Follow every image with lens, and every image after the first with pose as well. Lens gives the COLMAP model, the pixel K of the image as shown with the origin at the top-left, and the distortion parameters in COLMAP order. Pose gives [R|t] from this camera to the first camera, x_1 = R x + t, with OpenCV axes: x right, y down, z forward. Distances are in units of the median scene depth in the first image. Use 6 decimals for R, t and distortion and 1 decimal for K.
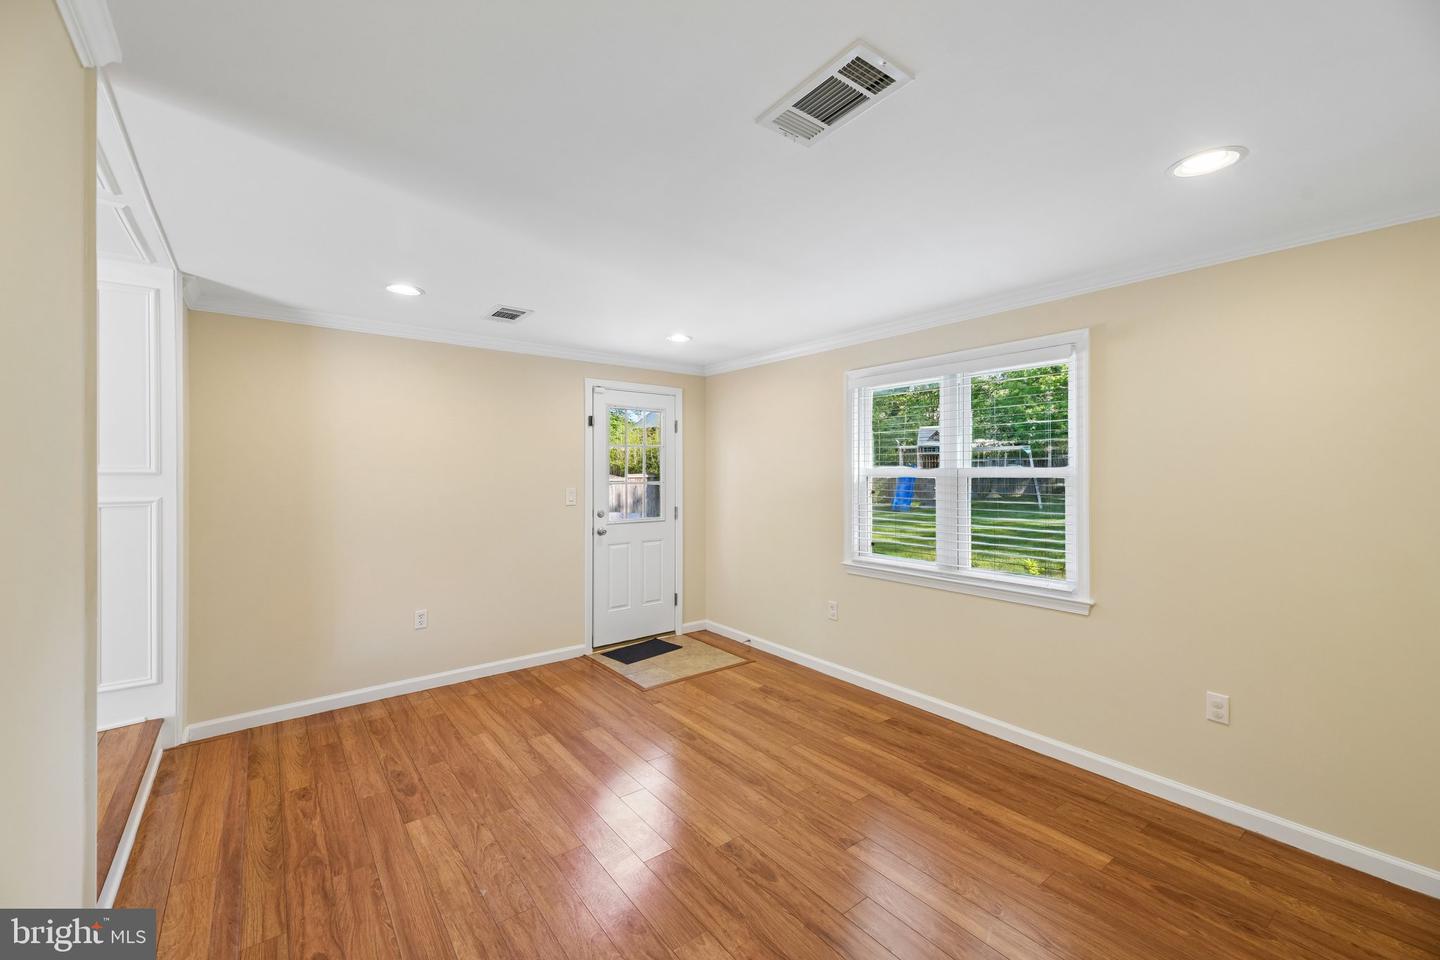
lens RADIAL K [[584.0, 0, 726.8], [0, 584.0, 474.4], [0, 0, 1]] dist [0.004115, -0.001854]
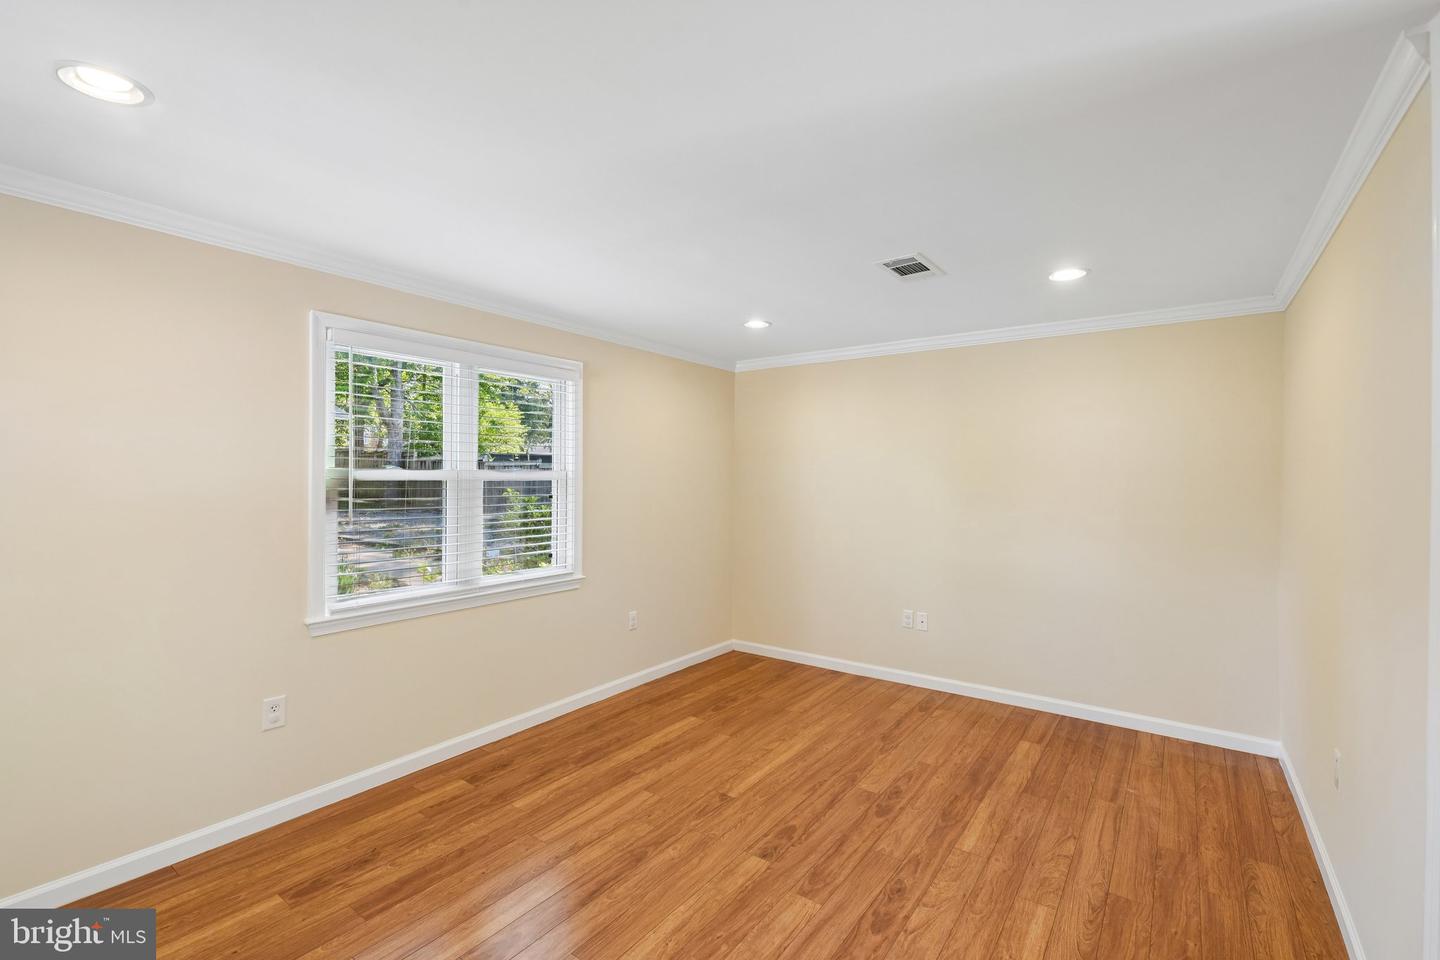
lens RADIAL K [[618.5, 0, 732.6], [0, 618.5, 486.5], [0, 0, 1]] dist [-0.002378, -0.000272]
pose [[-0.284751, -0.019879, 0.958395, -0.667965], [-0.003143, 0.999799, 0.019804, -0.006354], [-0.958596, 0.002627, -0.284756, 0.928634]]
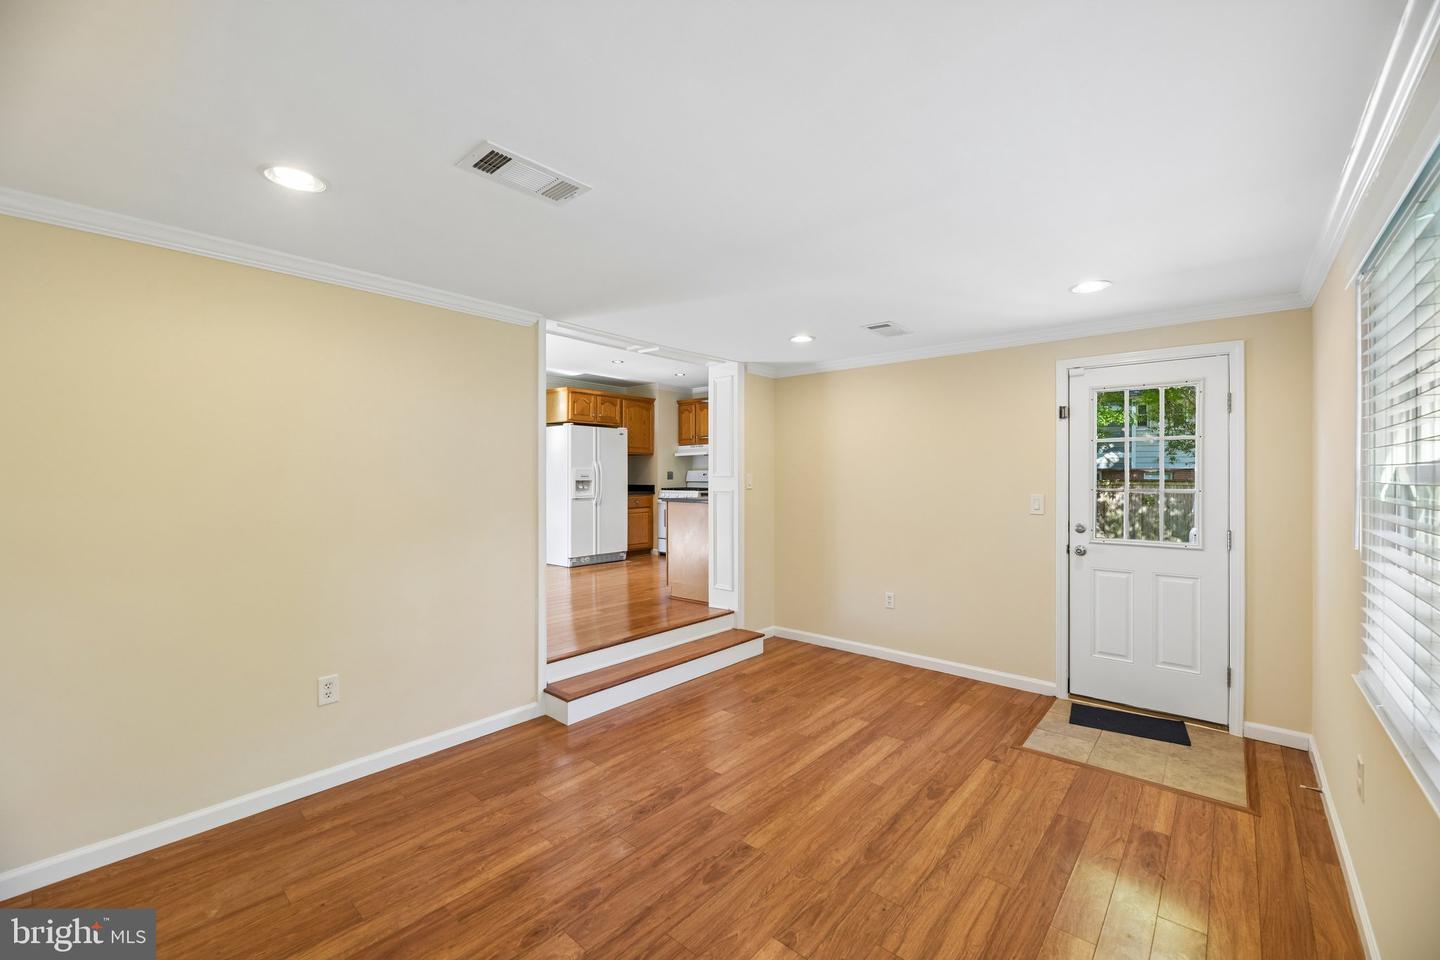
lens RADIAL K [[584.0, 0, 722.5], [0, 584.0, 483.0], [0, 0, 1]] dist [0.004115, -0.001854]
pose [[0.180376, 0.013677, -0.983503, 0.674110], [-0.004586, 0.999904, 0.013064, -0.003650], [0.983587, 0.002154, 0.180422, 0.535358]]
